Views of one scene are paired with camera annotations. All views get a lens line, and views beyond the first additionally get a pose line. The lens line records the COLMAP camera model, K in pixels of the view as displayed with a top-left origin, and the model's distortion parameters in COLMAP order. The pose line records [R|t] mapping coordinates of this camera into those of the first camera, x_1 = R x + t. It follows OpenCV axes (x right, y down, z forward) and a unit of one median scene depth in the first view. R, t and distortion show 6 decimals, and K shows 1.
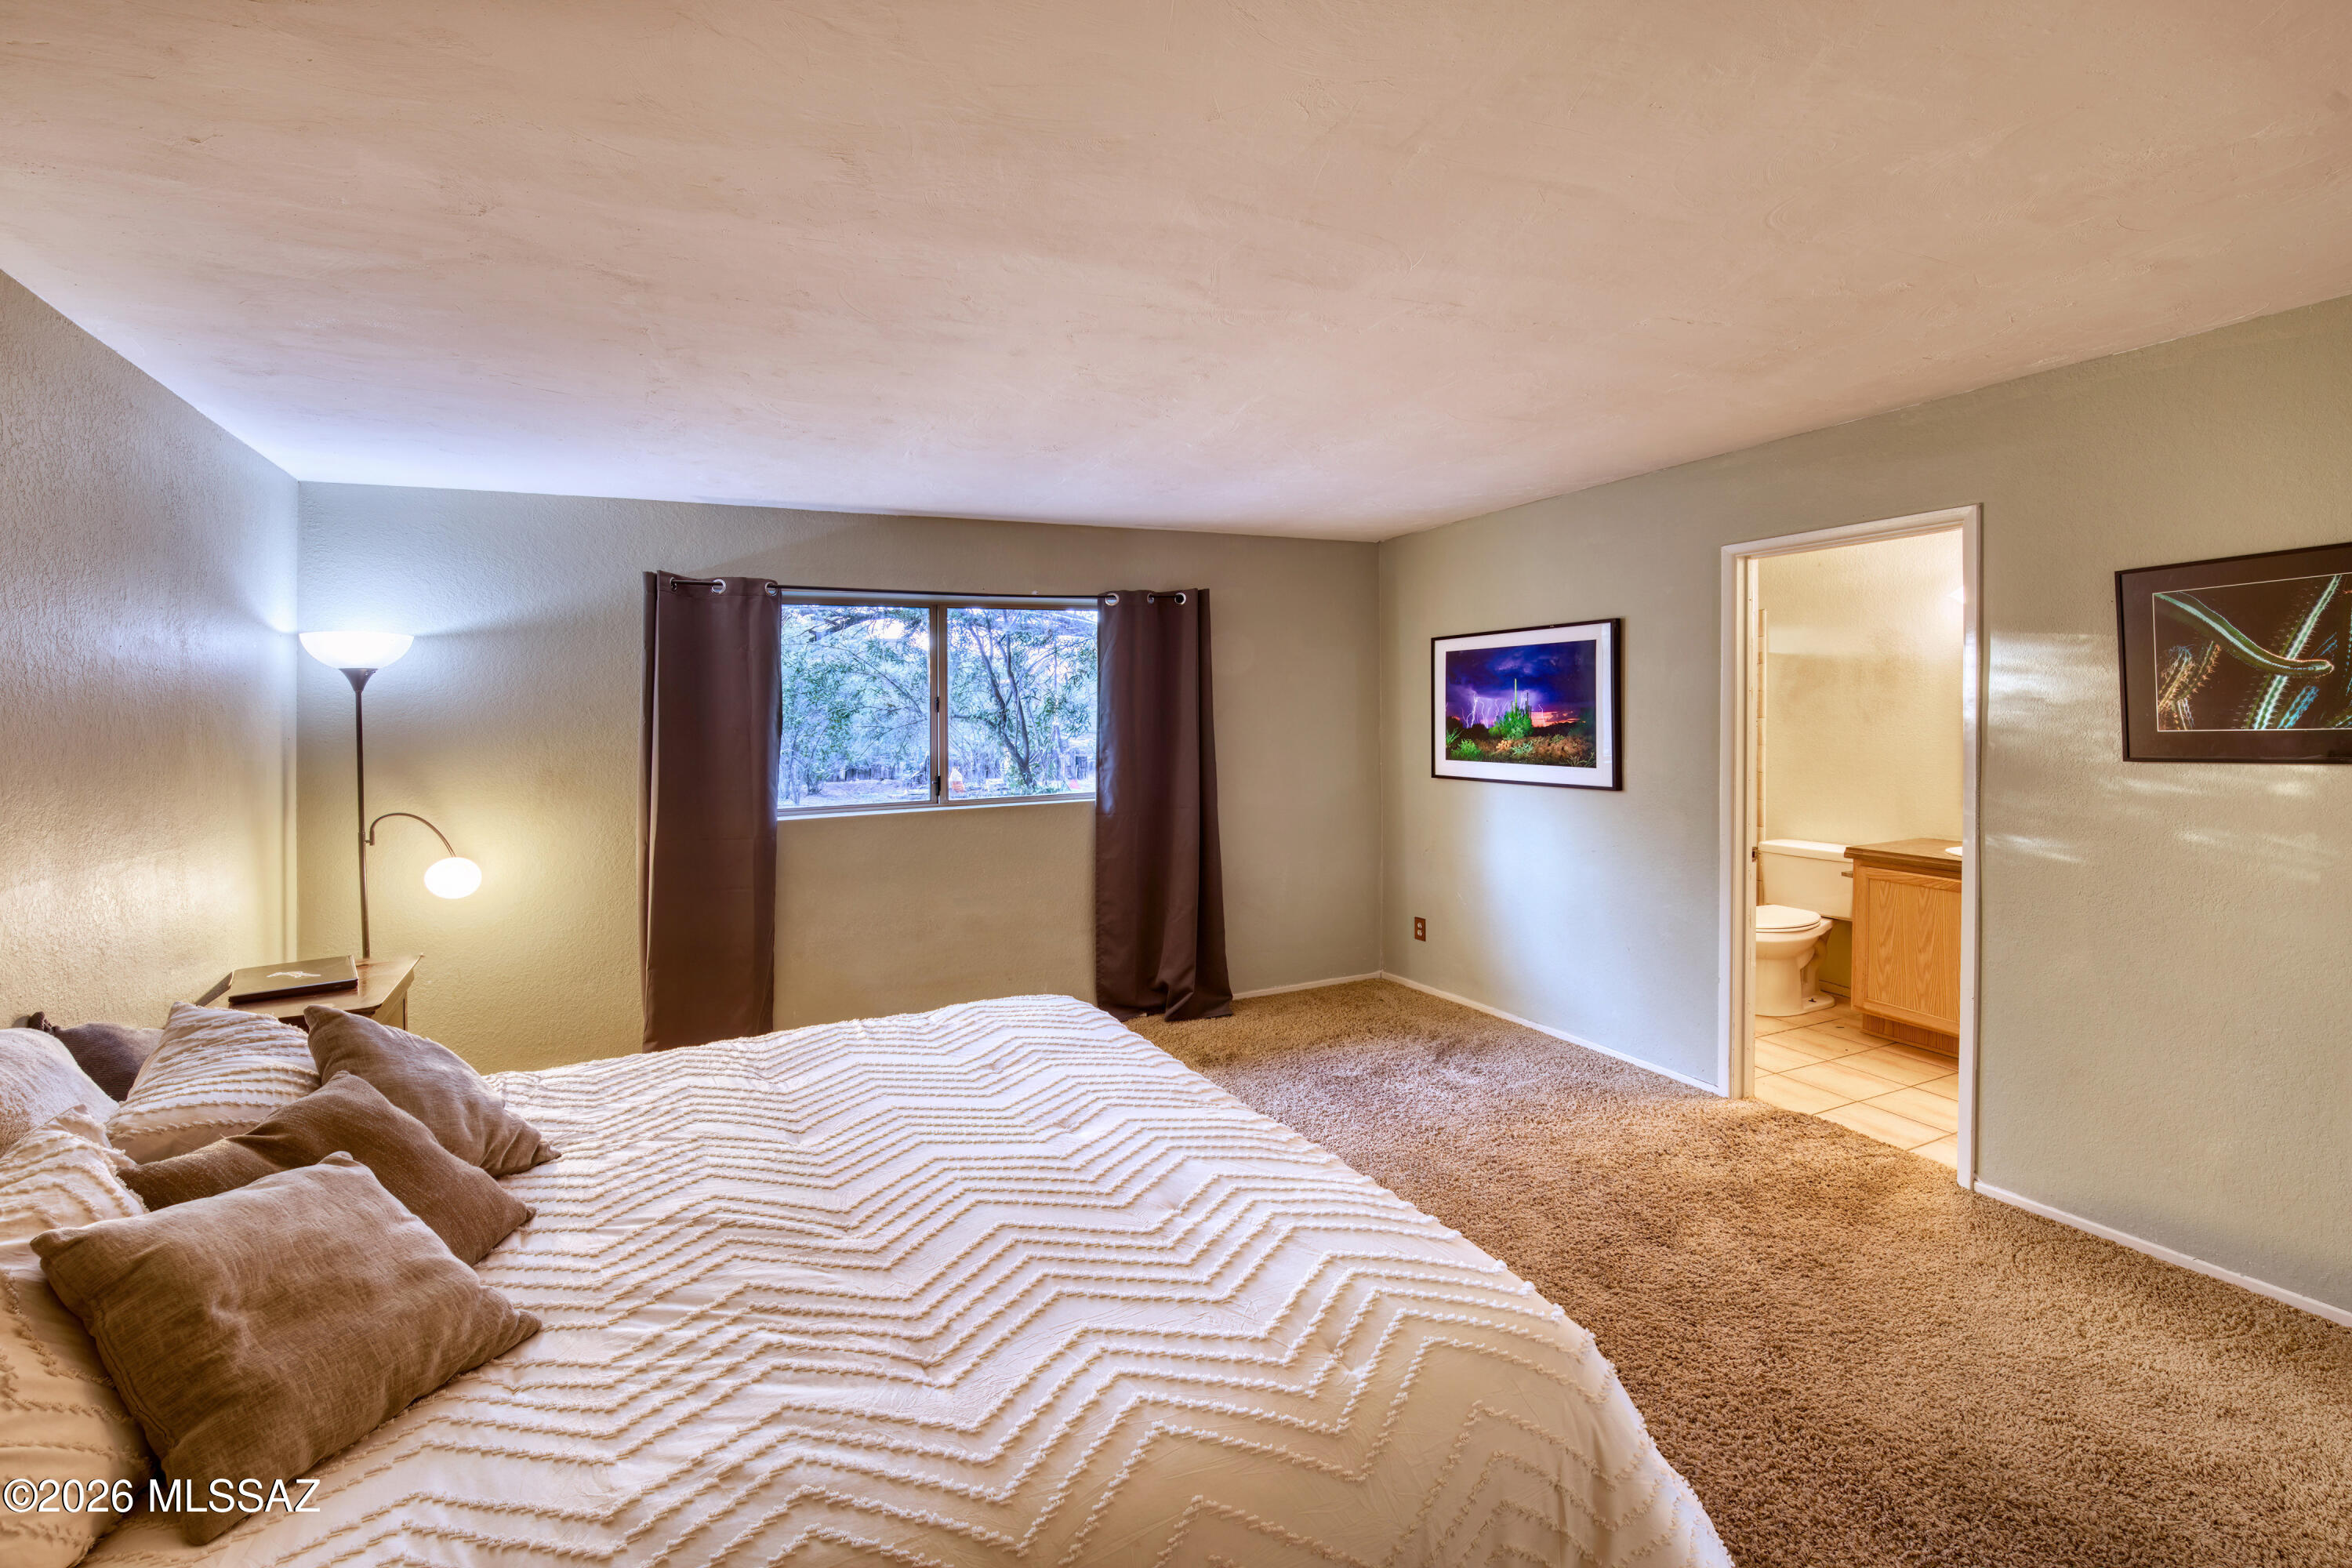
lens RADIAL K [[993.4, 0, 1177.3], [0, 993.4, 698.7], [0, 0, 1]] dist [-0.015074, -0.000259]
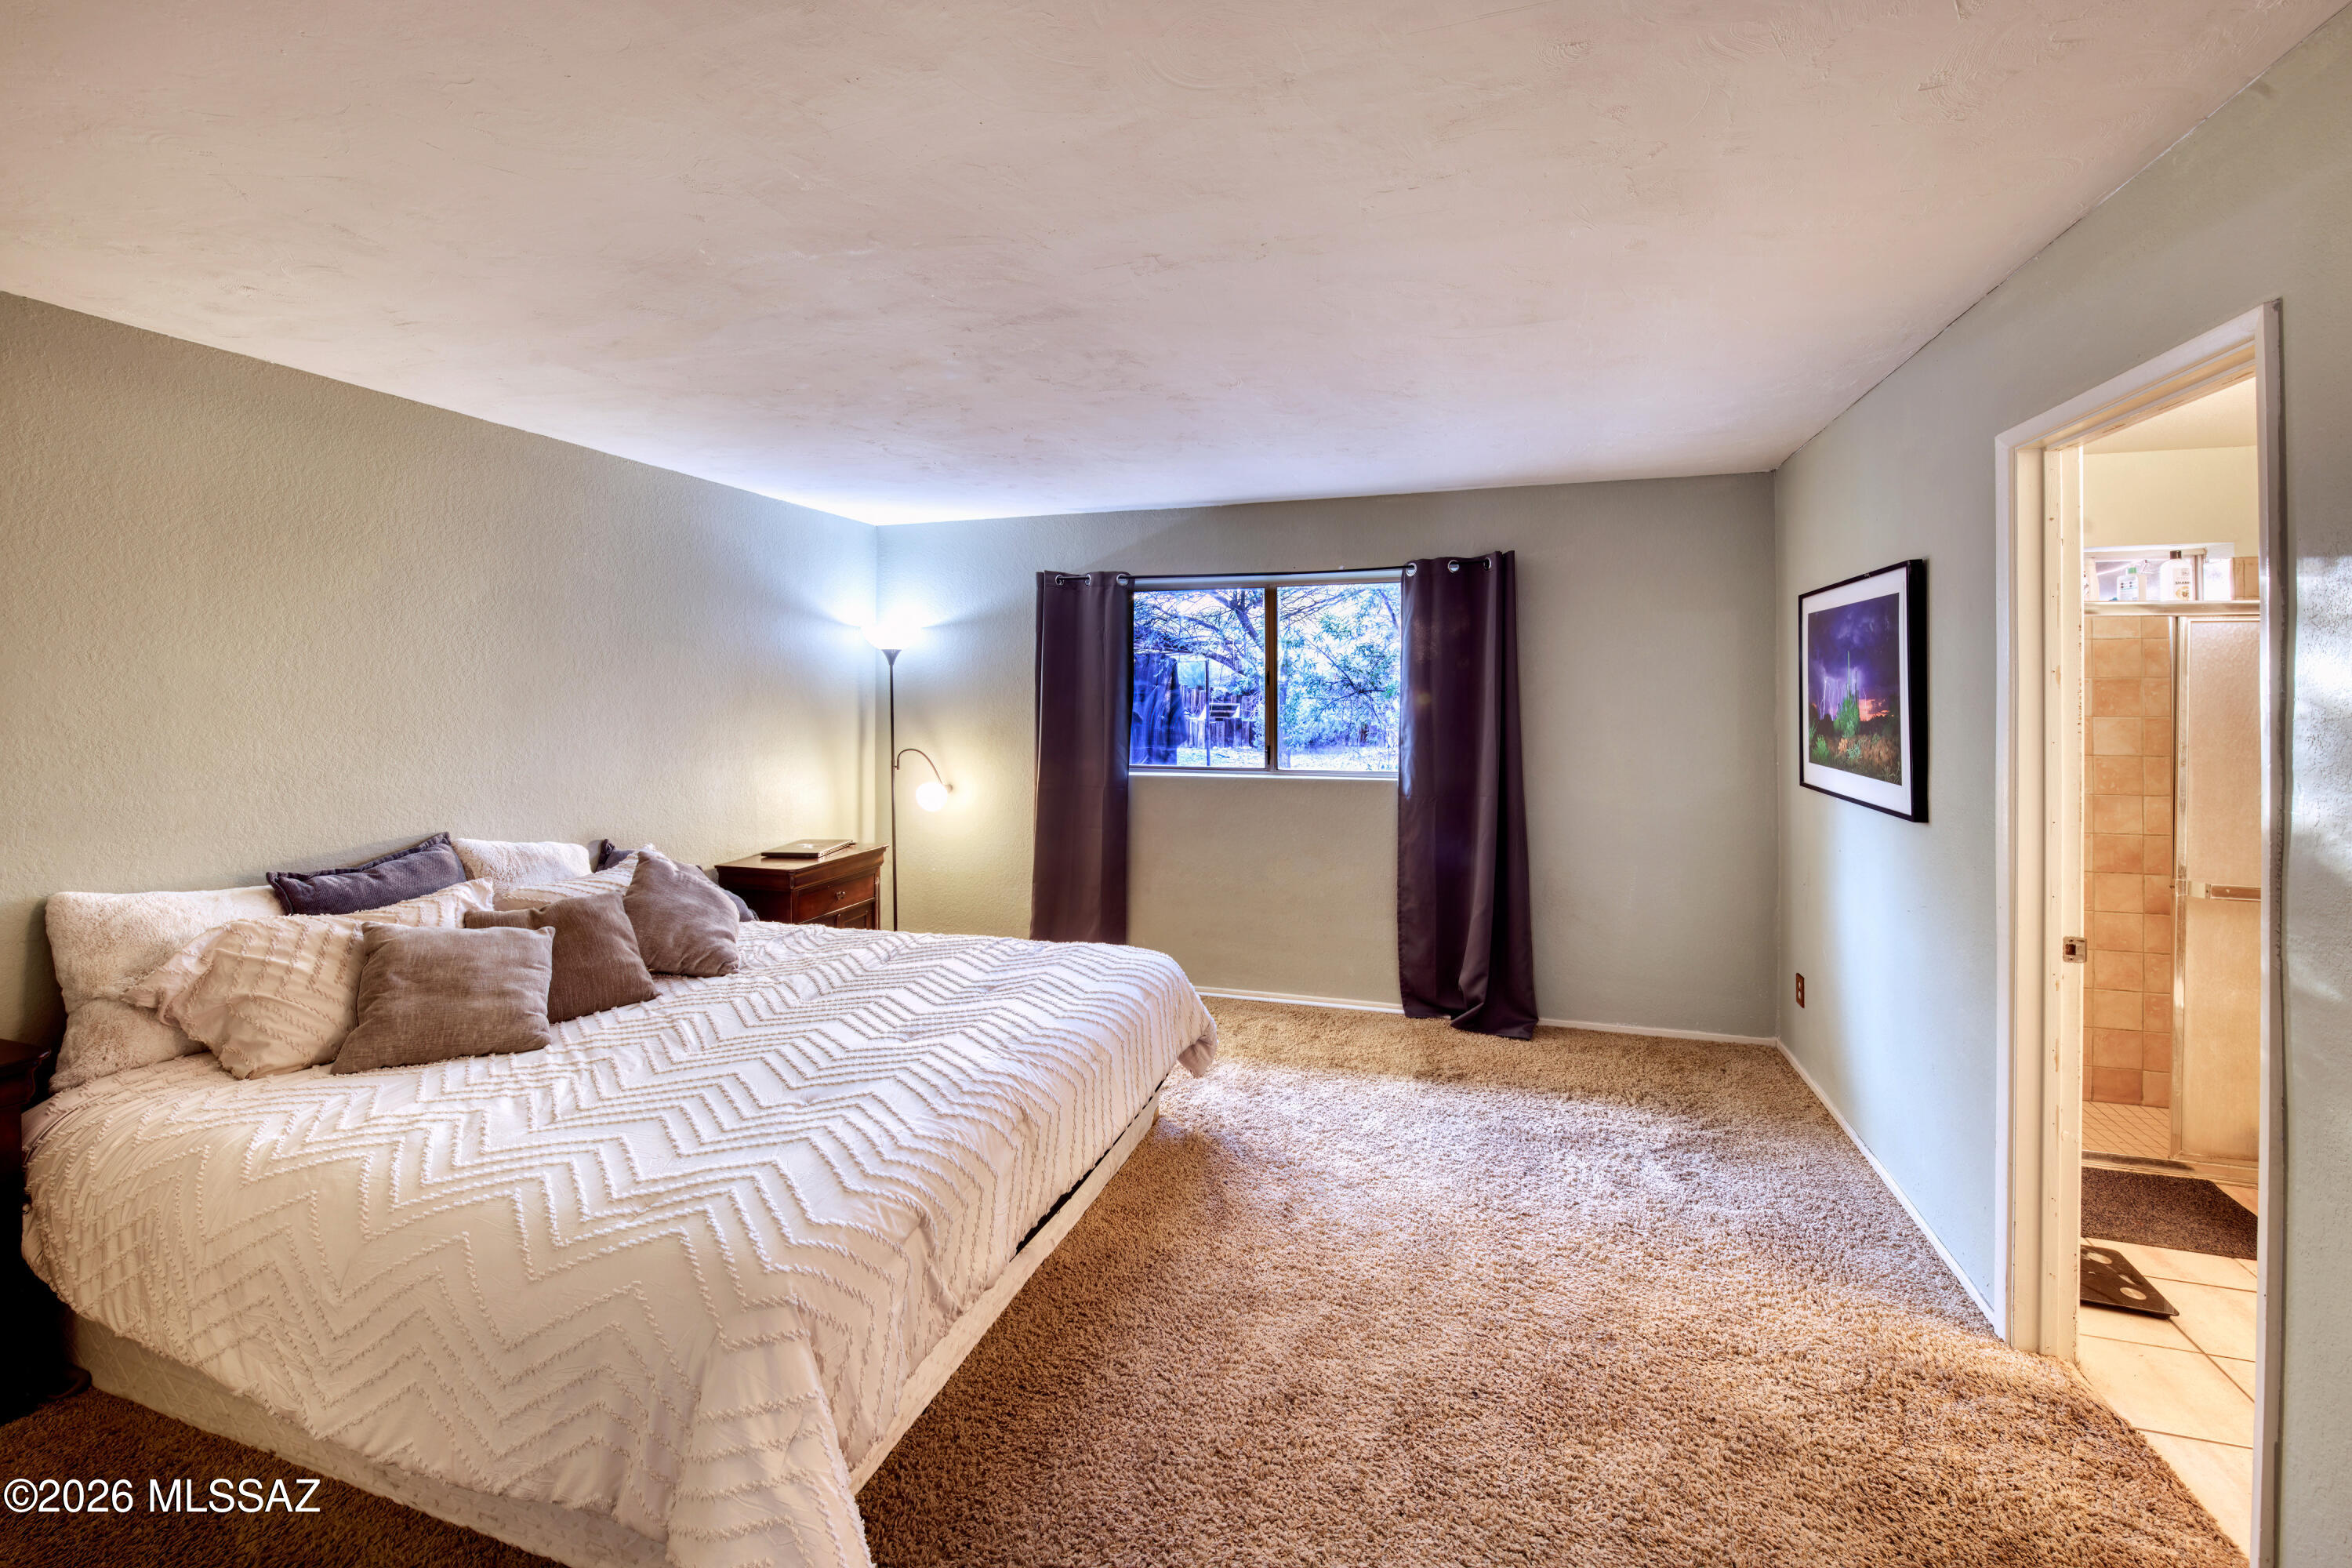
lens RADIAL K [[999.3, 0, 1178.5], [0, 999.3, 663.2], [0, 0, 1]] dist [-0.013746, -0.000109]
pose [[0.741627, 0.001505, -0.670811, 0.437790], [-0.005859, 0.999974, -0.004234, -0.005773], [0.670787, 0.007070, 0.741616, 0.154030]]
